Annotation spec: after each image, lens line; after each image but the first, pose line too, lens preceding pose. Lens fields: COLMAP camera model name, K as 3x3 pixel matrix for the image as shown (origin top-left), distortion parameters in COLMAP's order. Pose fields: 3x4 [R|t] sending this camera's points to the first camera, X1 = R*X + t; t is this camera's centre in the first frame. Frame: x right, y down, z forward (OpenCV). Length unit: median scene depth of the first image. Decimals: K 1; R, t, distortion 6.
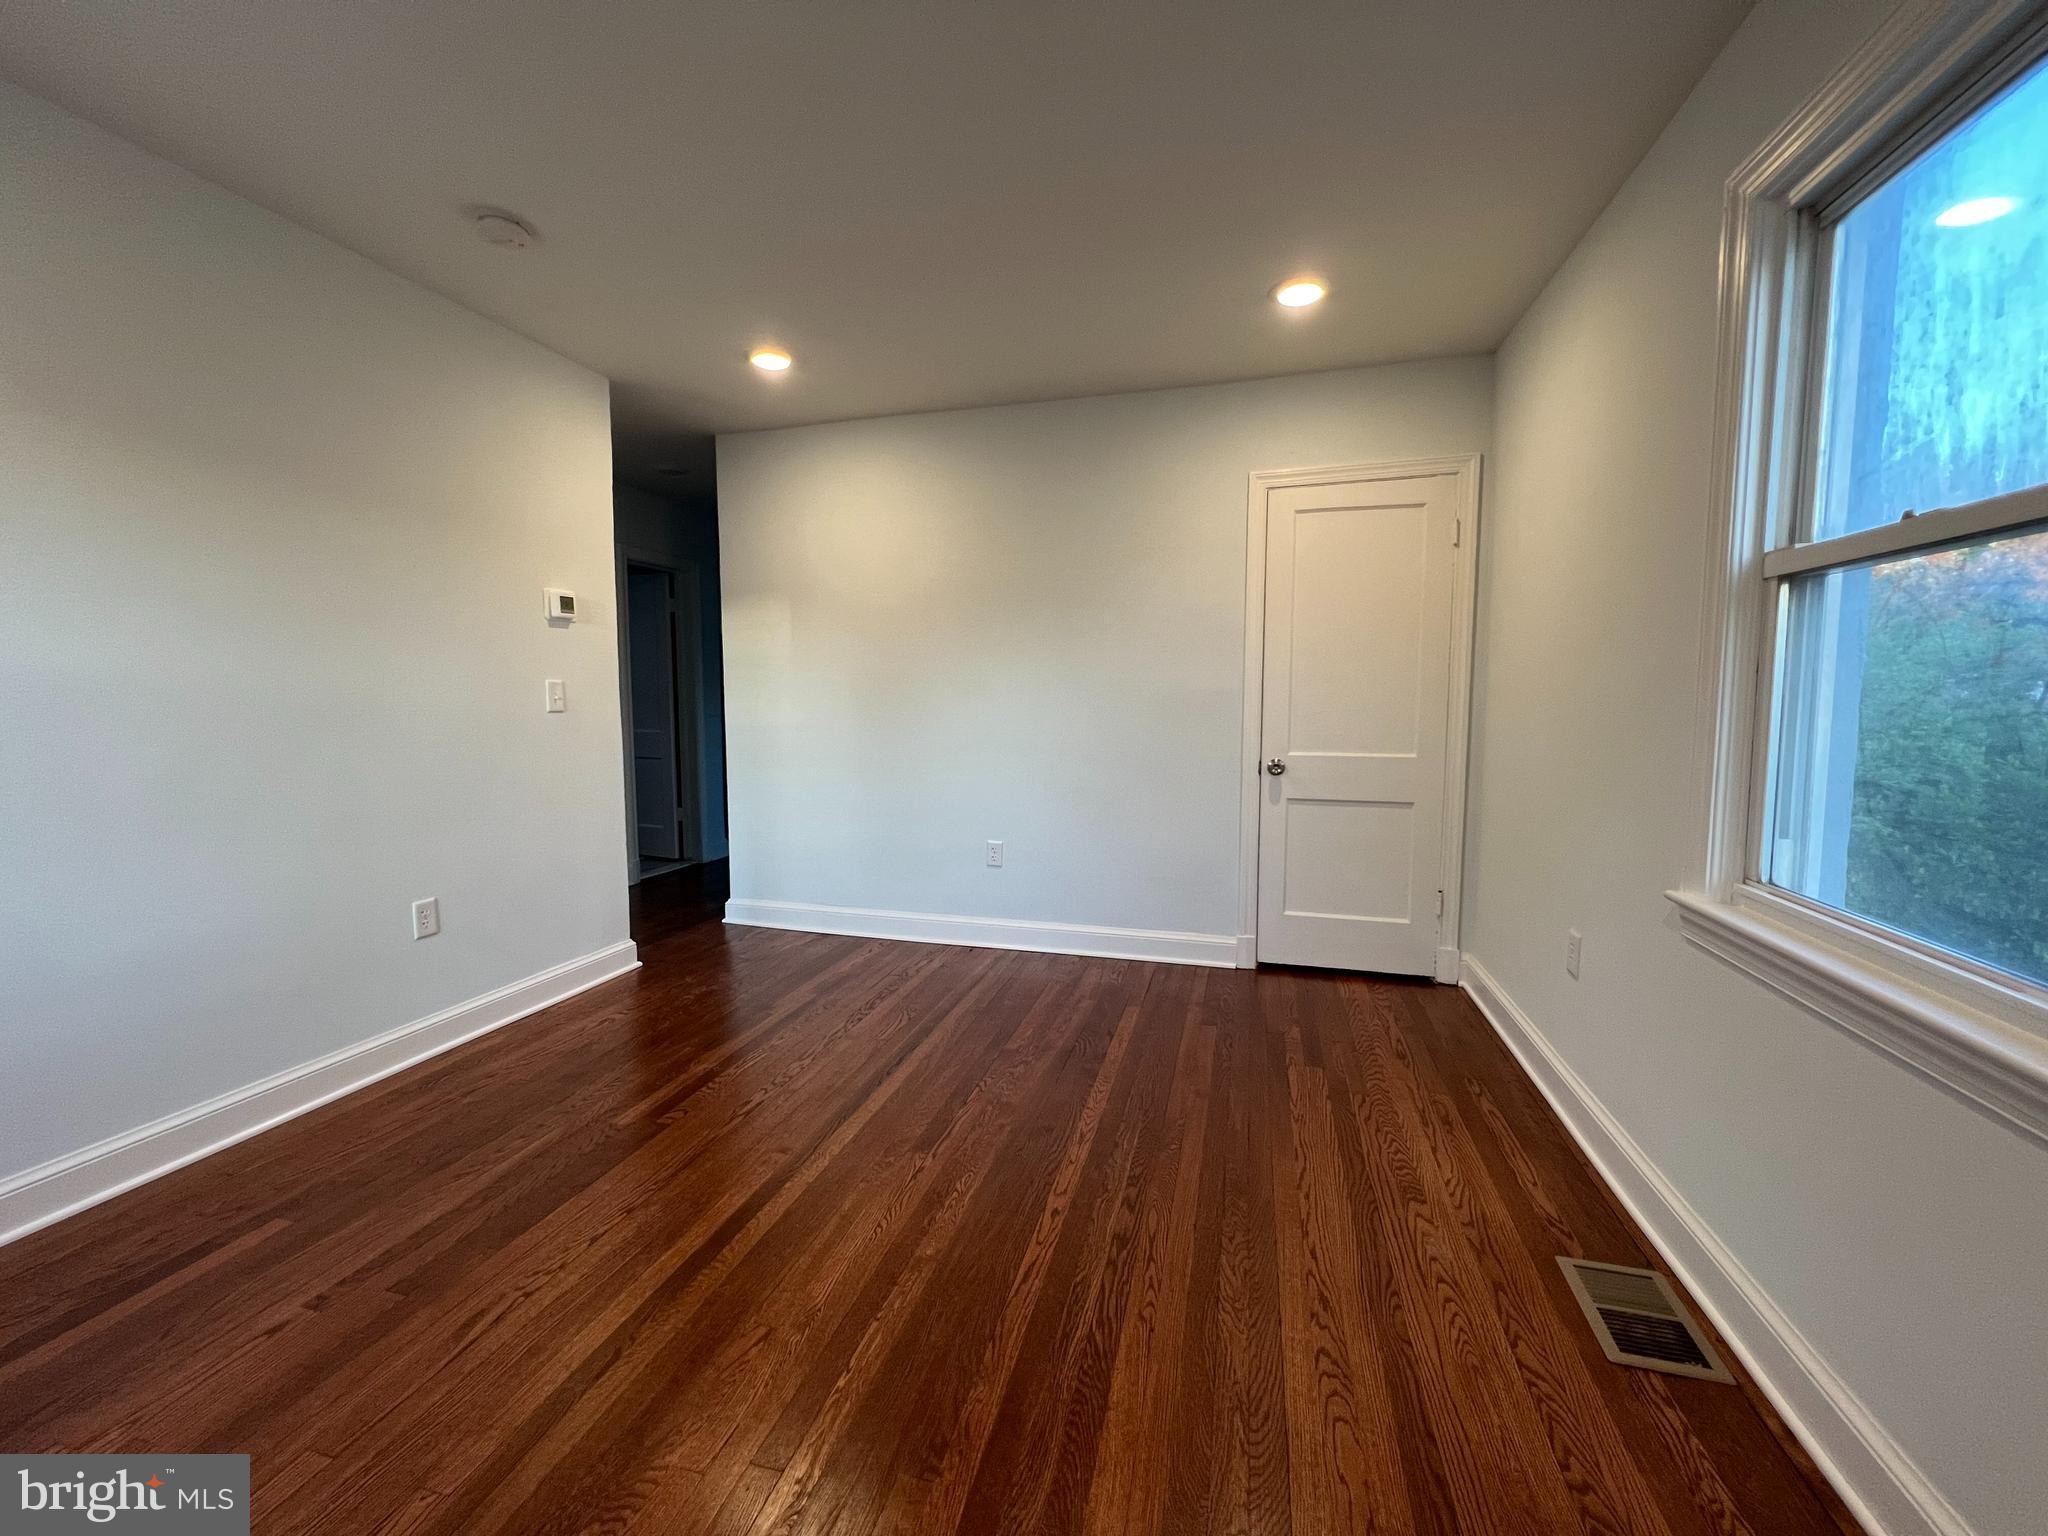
lens RADIAL K [[826.5, 0, 1020.8], [0, 826.5, 765.0], [0, 0, 1]] dist [0.001442, -0.000978]
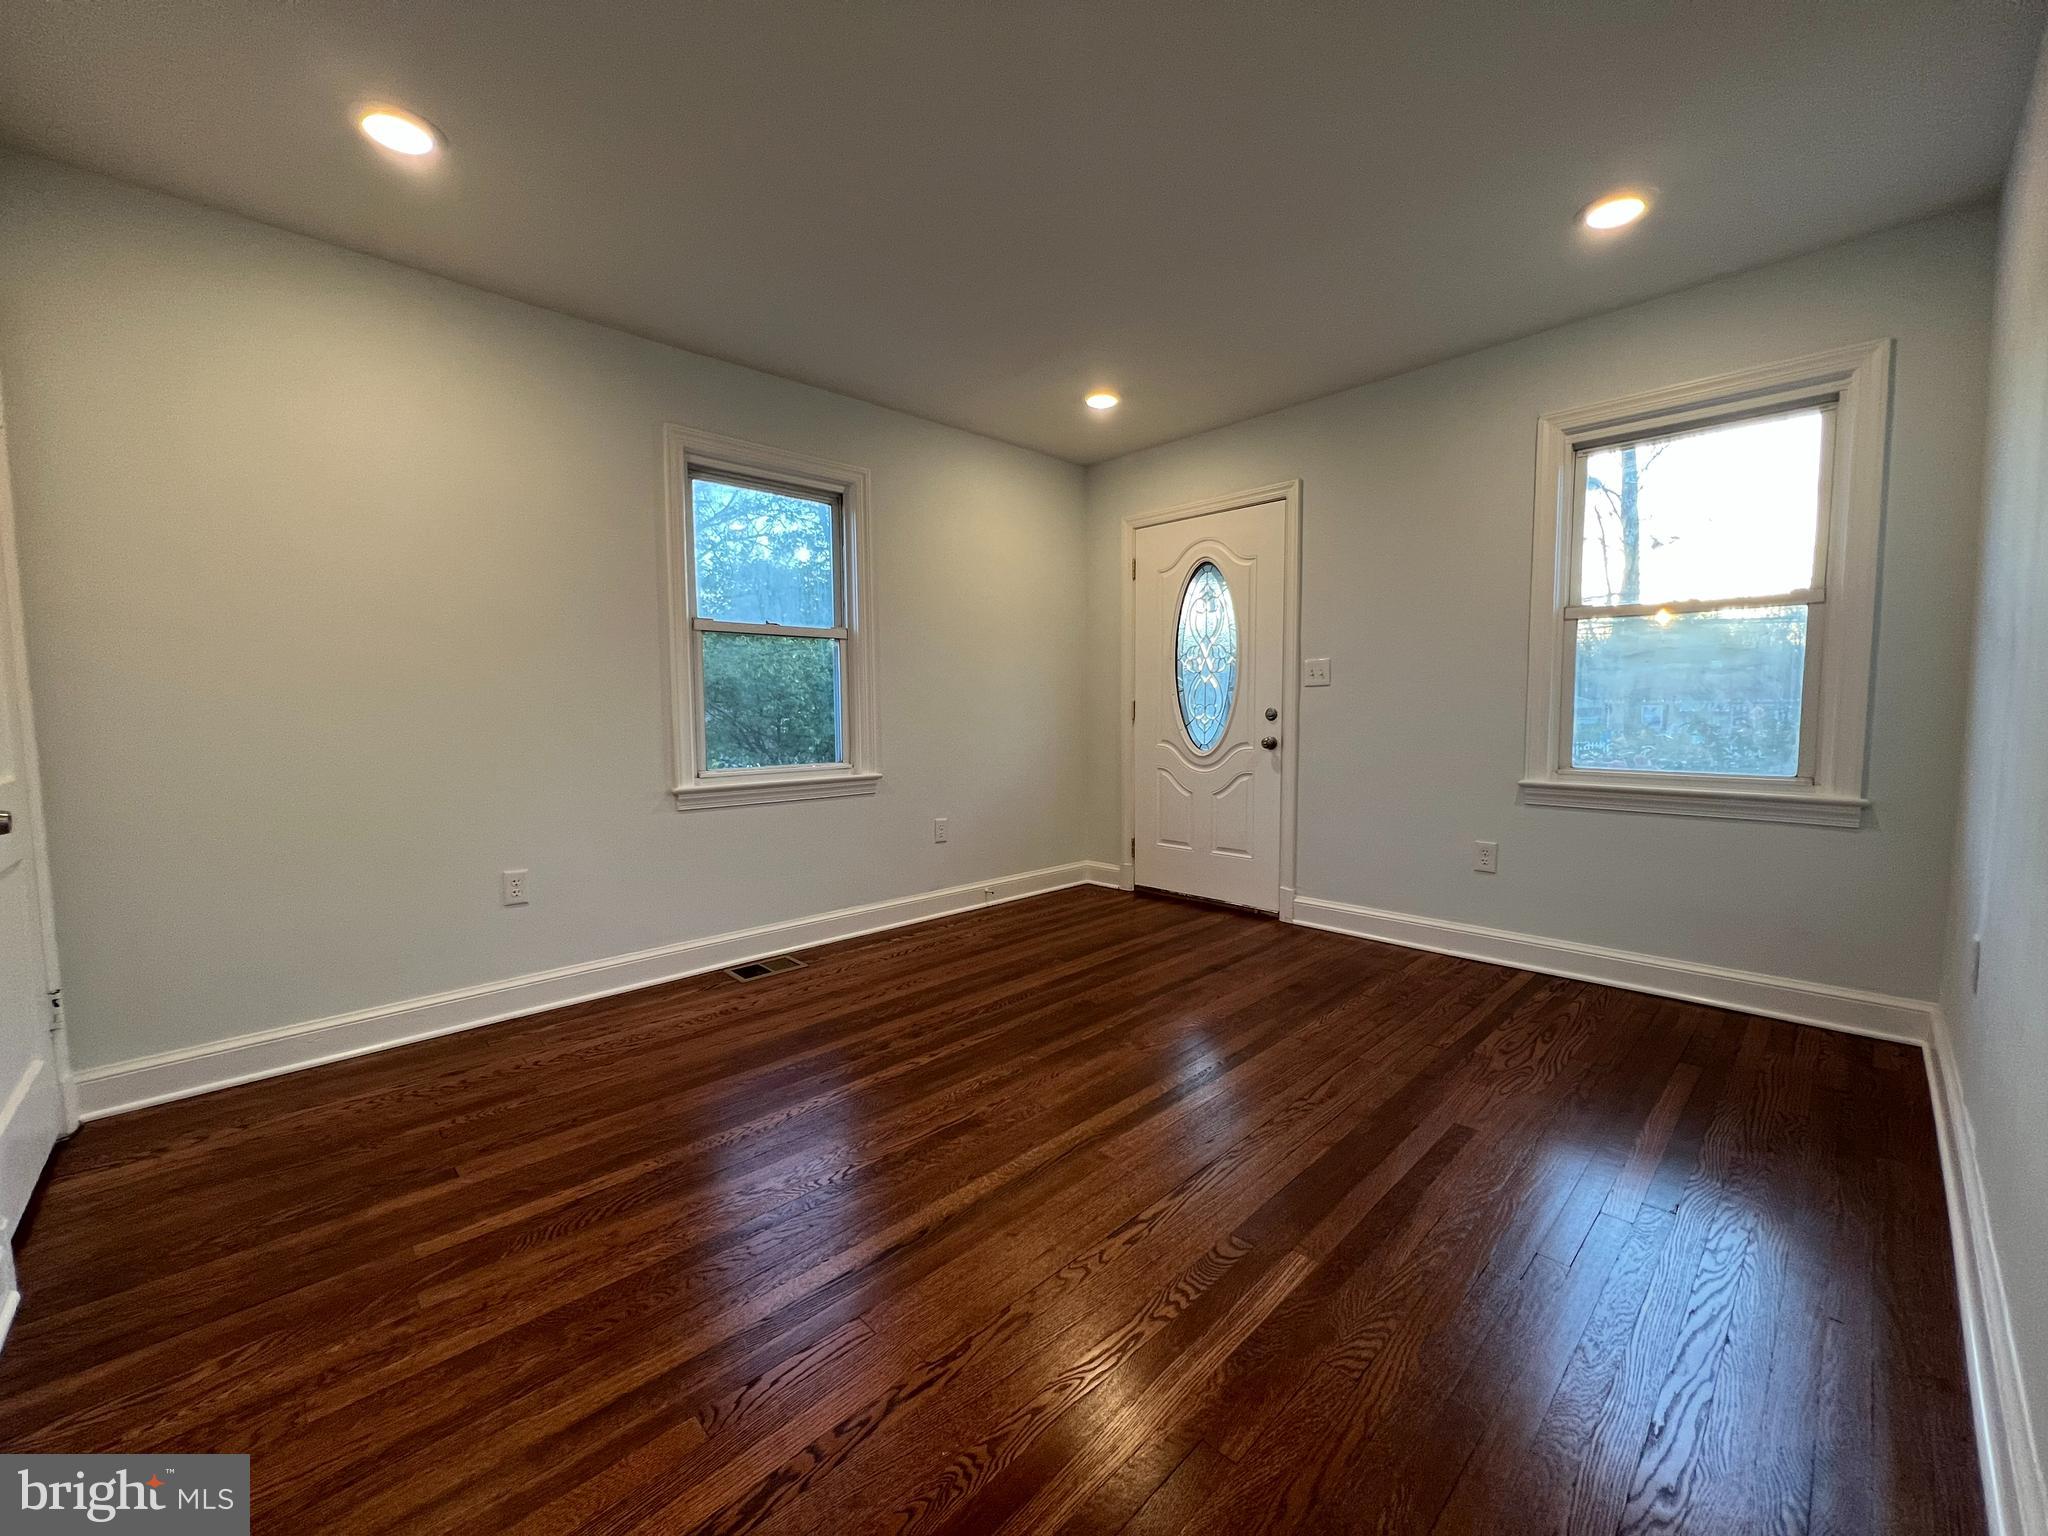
lens RADIAL K [[826.5, 0, 1023.3], [0, 826.5, 764.2], [0, 0, 1]] dist [0.001442, -0.000978]
pose [[-0.862391, -0.026951, 0.505526, -0.699371], [0.054803, 0.987743, 0.146151, -0.109228], [-0.503269, 0.153743, -0.850343, 1.850619]]
